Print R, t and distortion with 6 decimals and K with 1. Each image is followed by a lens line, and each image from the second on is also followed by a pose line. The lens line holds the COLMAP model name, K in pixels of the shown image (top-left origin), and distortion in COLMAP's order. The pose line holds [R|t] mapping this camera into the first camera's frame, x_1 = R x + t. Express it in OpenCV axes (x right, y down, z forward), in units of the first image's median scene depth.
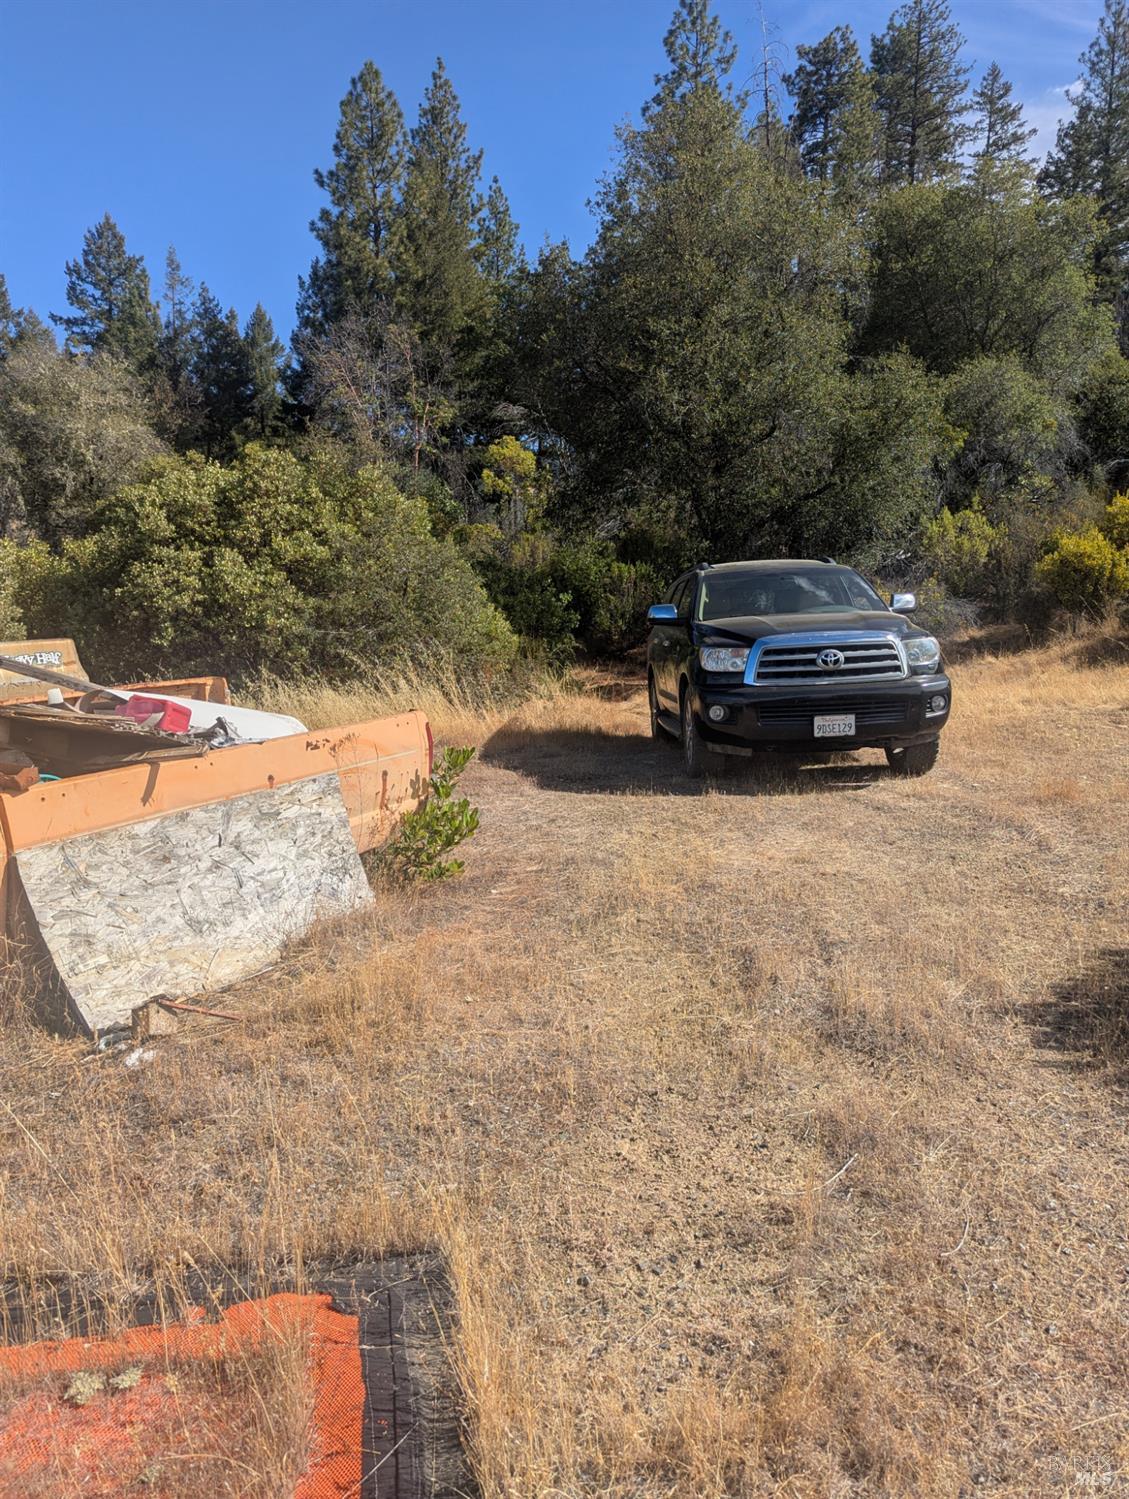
lens RADIAL K [[1056.9, 0, 572.1], [0, 1056.9, 751.8], [0, 0, 1]] dist [0.059412, -0.036955]
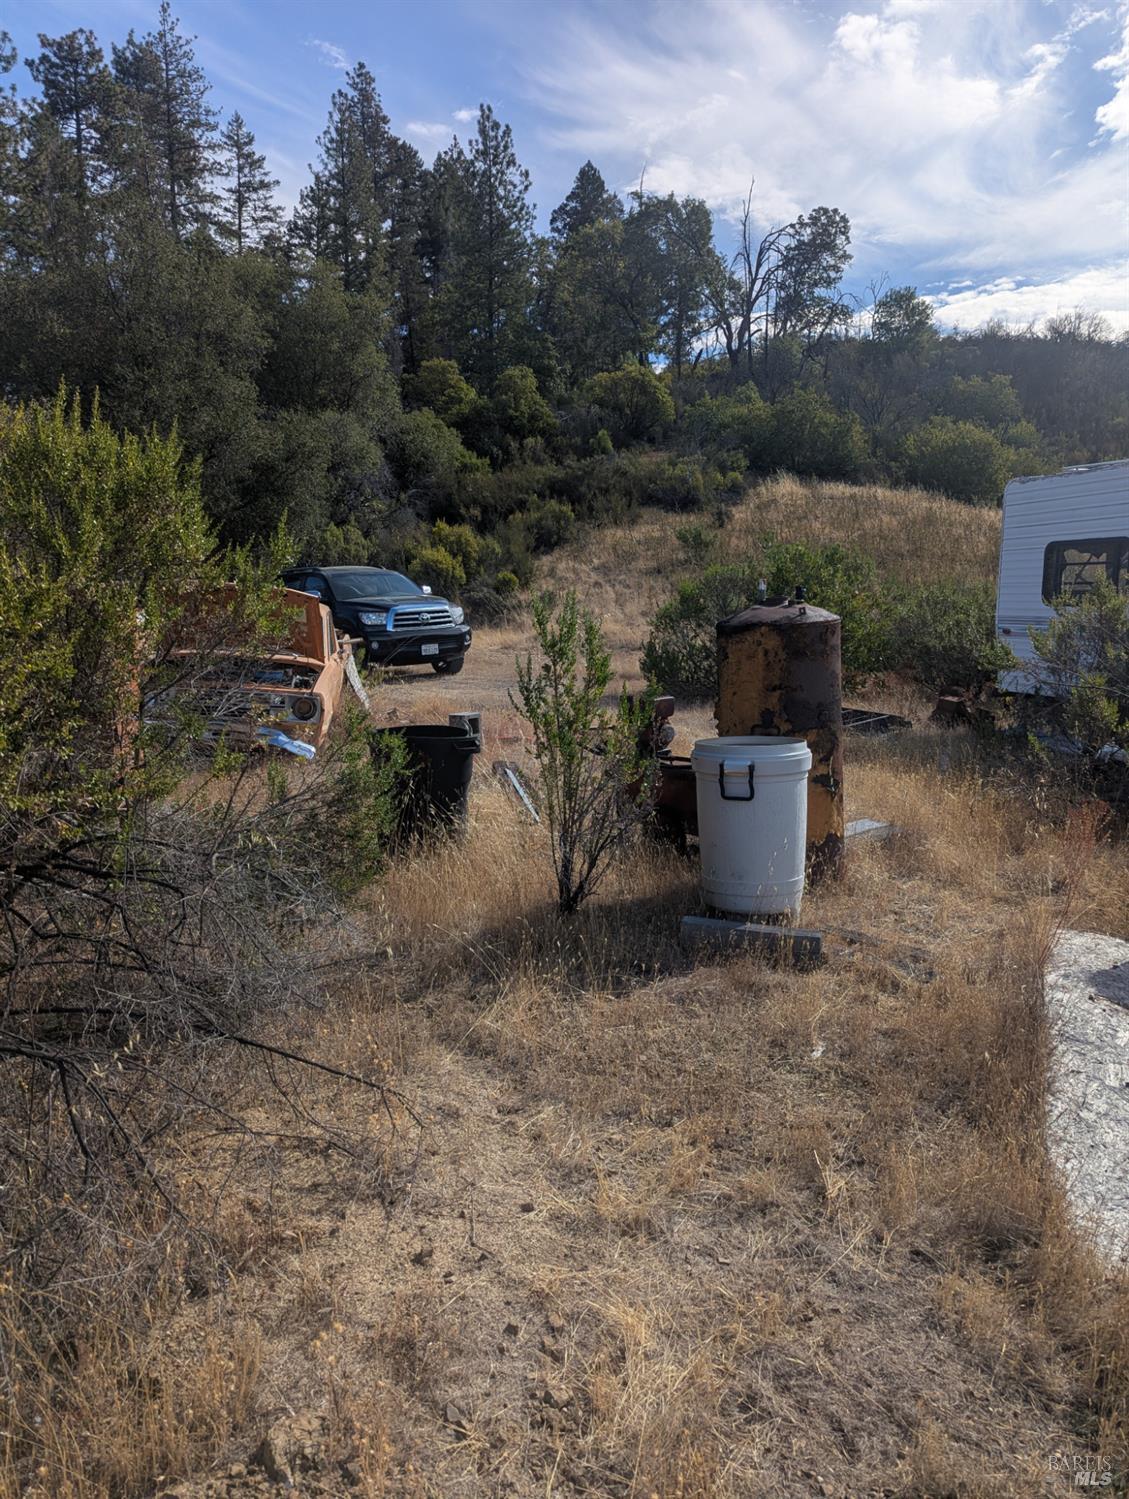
lens RADIAL K [[1056.9, 0, 572.1], [0, 1056.9, 751.8], [0, 0, 1]] dist [0.059412, -0.036955]
pose [[0.783481, -0.094911, 0.614125, -0.243831], [0.088357, 0.995241, 0.041088, 0.033876], [-0.615103, 0.022071, 0.788138, -0.240502]]
